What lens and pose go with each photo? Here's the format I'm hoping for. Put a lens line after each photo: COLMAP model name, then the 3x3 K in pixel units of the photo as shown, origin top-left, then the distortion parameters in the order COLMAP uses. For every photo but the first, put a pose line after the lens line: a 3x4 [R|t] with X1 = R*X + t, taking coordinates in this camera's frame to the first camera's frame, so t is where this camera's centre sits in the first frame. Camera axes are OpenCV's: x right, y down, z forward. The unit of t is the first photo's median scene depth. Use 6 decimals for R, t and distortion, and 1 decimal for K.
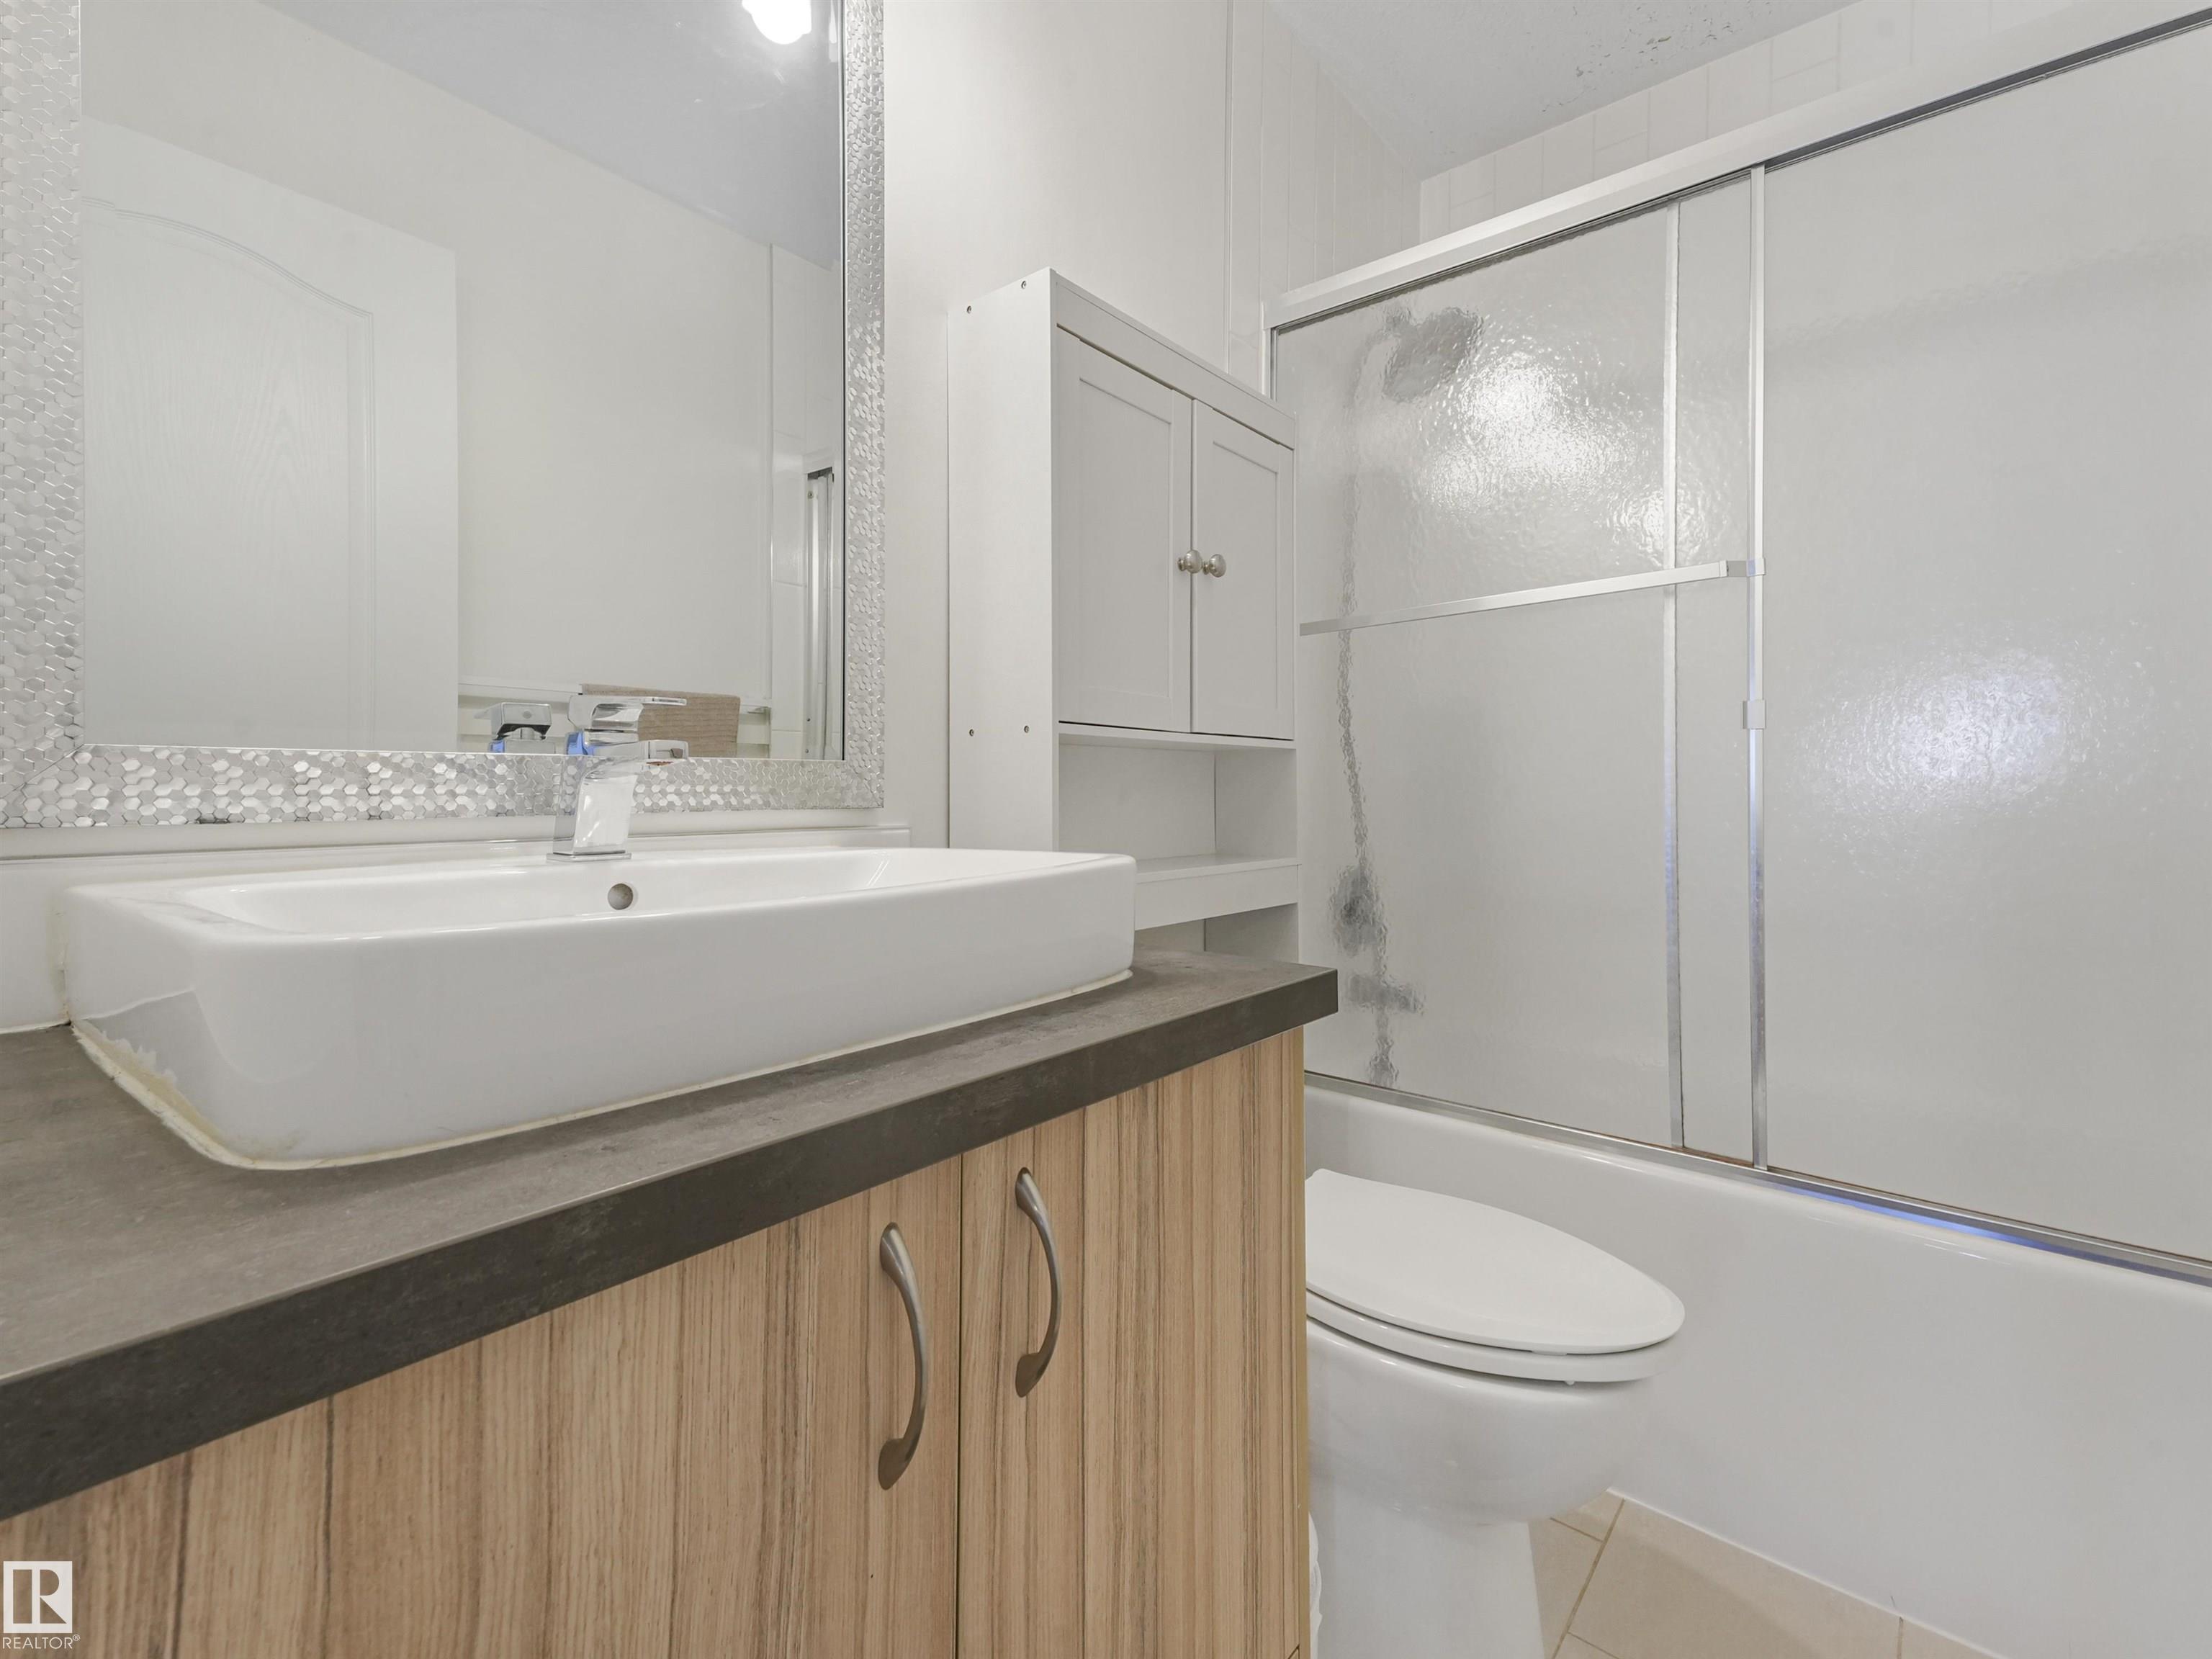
lens RADIAL K [[1039.1, 0, 1103.5], [0, 1039.1, 782.3], [0, 0, 1]] dist [0.034577, -0.002758]
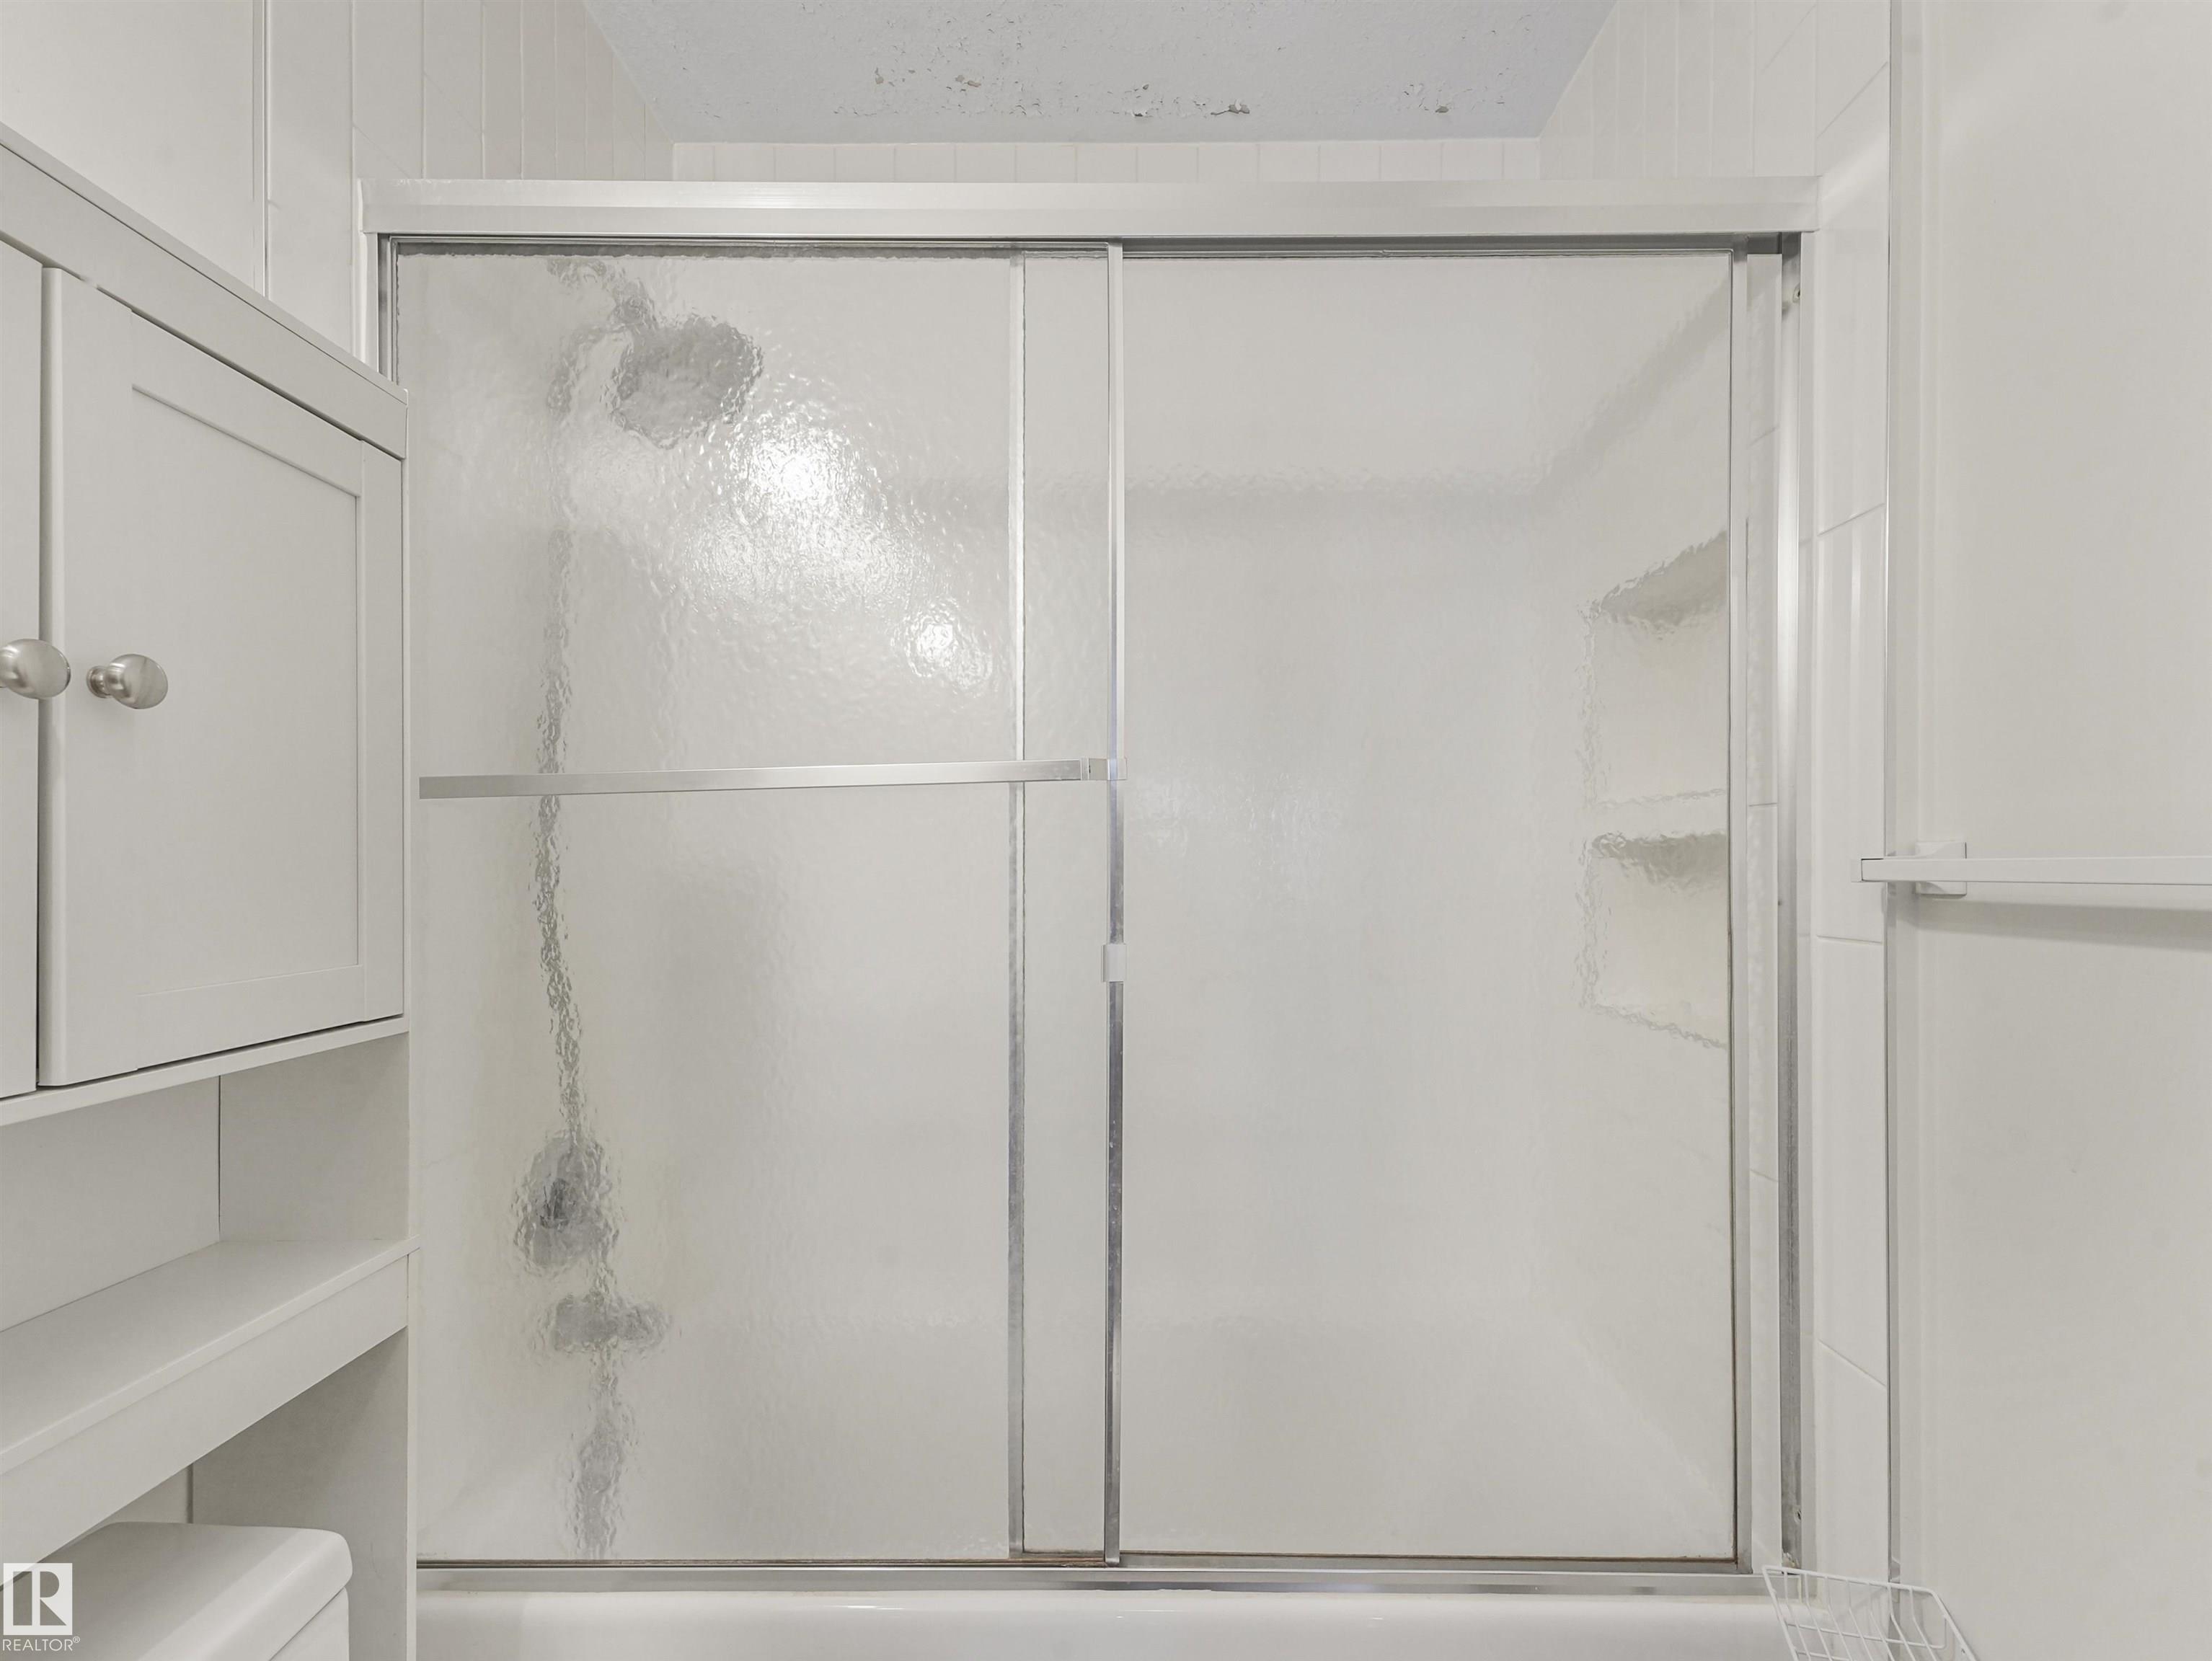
lens RADIAL K [[1005.3, 0, 1112.1], [0, 1005.3, 839.9], [0, 0, 1]] dist [0.015934, 0.000159]
pose [[0.773461, 0.007529, 0.633800, 0.134261], [-0.005296, 0.999971, -0.005417, -0.126521], [-0.633822, 0.000833, 0.773478, 0.378046]]
